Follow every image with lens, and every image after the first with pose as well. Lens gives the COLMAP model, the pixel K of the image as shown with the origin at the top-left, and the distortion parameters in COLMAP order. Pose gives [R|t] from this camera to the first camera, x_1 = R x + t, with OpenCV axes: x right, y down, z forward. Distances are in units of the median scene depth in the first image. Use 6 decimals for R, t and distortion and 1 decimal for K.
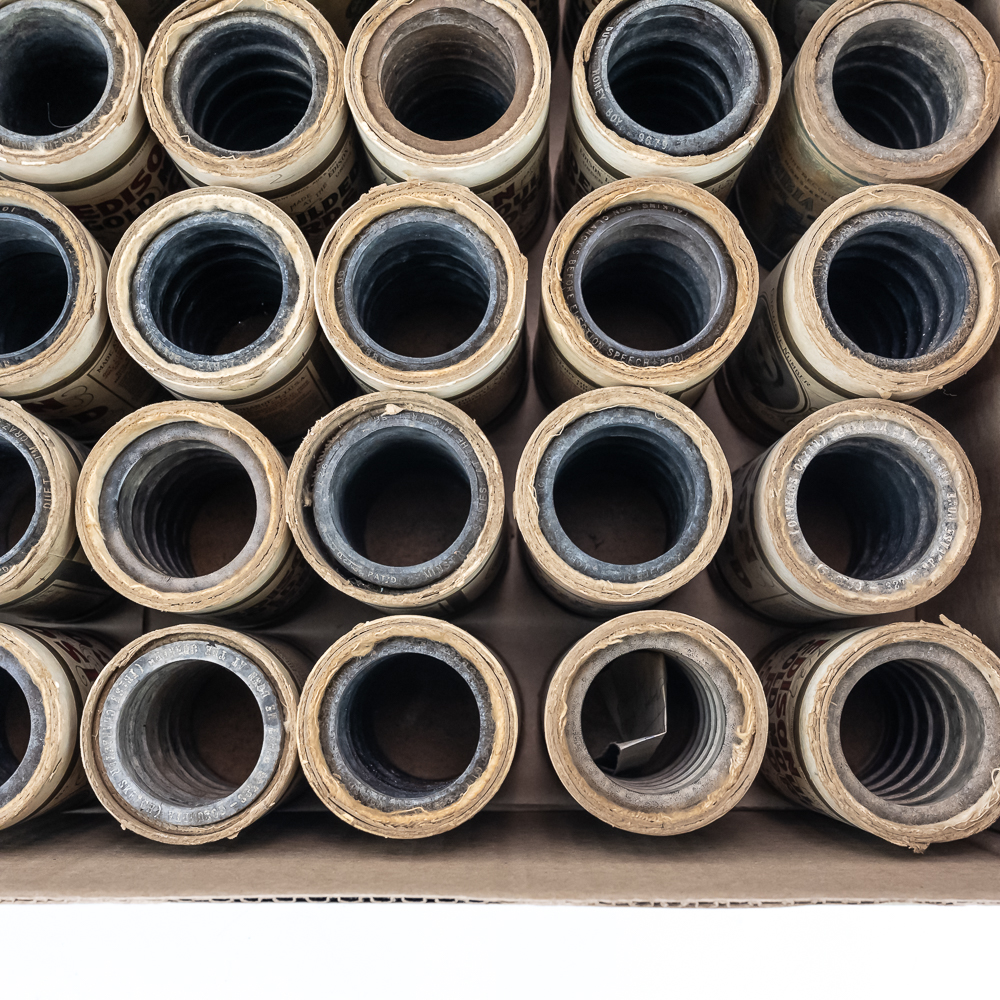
lens RADIAL K [[1314.3, 0, 500.0], [0, 1314.3, 500.0], [0, 0, 1]] dist [-0.008896, 0.026020]
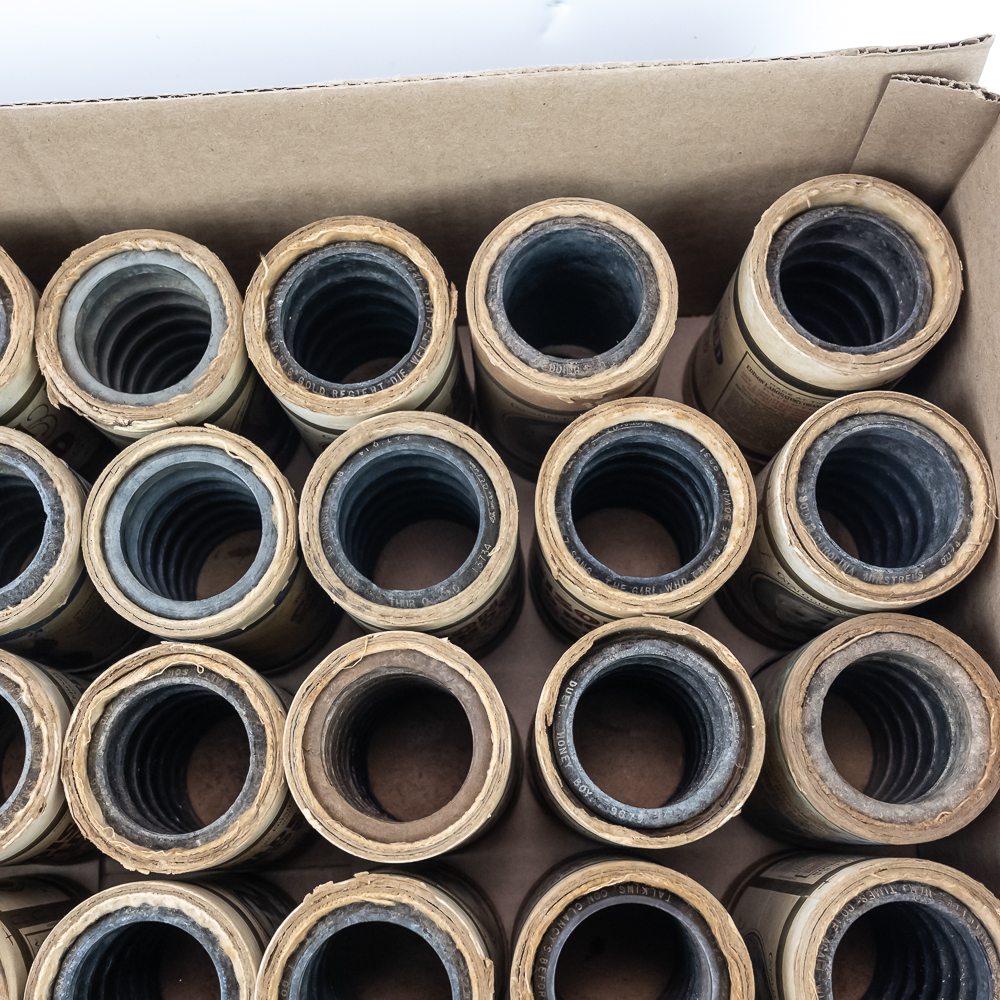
lens RADIAL K [[1318.7, 0, 495.1], [0, 1318.7, 495.0], [0, 0, 1]] dist [-0.015093, 0.046049]
pose [[0.999058, -0.043214, -0.003856, 0.039005], [0.042536, 0.993117, -0.109131, -0.397696], [0.008545, 0.108864, 0.994020, 0.076887]]
